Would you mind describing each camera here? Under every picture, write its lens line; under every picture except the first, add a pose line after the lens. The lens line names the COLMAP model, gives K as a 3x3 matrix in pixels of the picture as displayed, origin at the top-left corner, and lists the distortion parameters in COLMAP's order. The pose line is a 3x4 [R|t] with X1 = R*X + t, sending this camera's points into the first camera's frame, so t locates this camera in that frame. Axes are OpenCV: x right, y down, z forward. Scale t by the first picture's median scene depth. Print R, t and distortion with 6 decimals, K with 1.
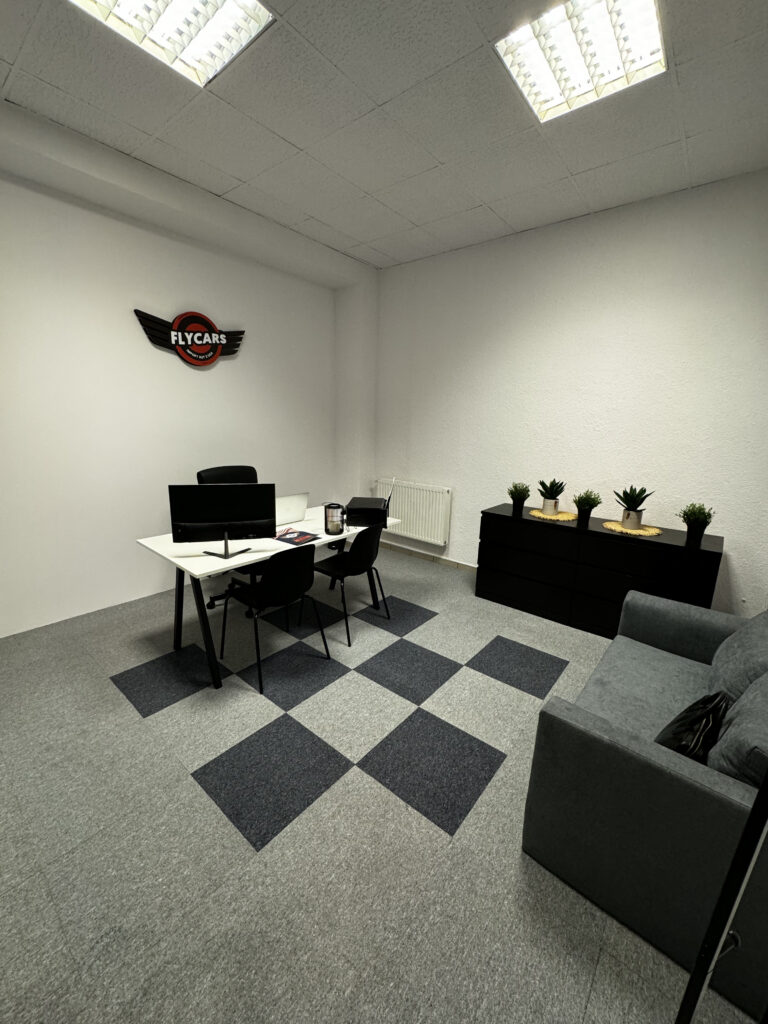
lens RADIAL K [[406.5, 0, 385.6], [0, 406.5, 509.2], [0, 0, 1]] dist [-0.001502, 0.000567]
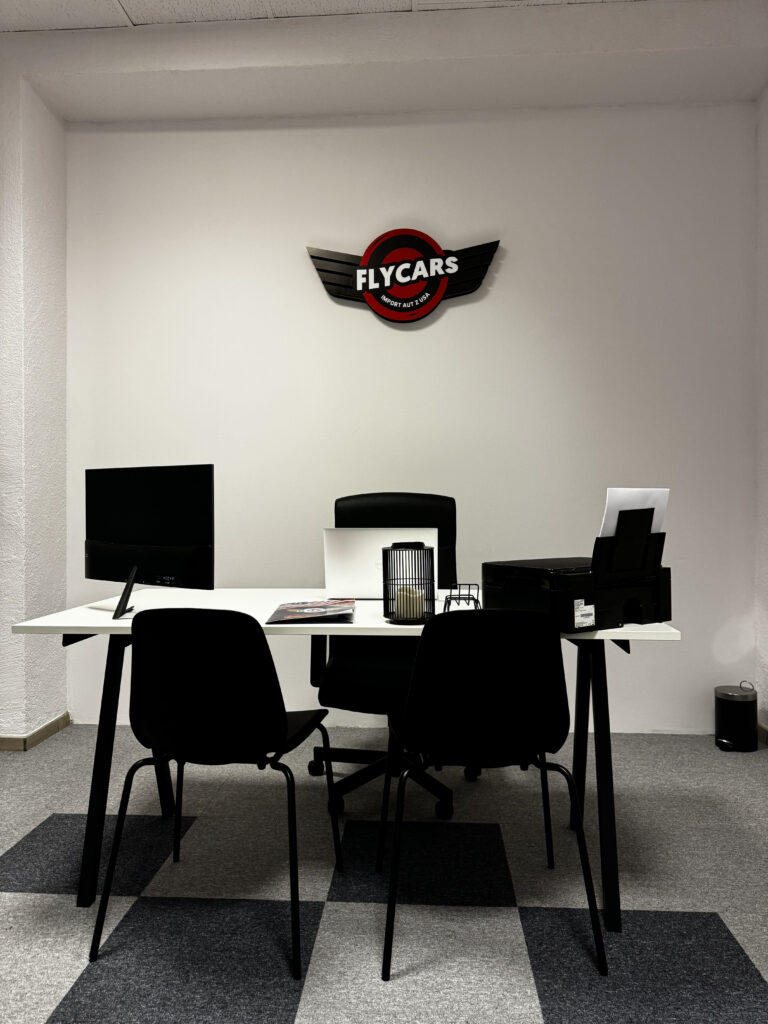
lens RADIAL K [[726.1, 0, 379.8], [0, 726.1, 511.1], [0, 0, 1]] dist [0.028111, -0.029339]
pose [[0.585070, -0.027500, -0.810516, 0.376196], [-0.157840, 0.976452, -0.147066, 0.058469], [0.795474, 0.213976, 0.566952, 0.566309]]
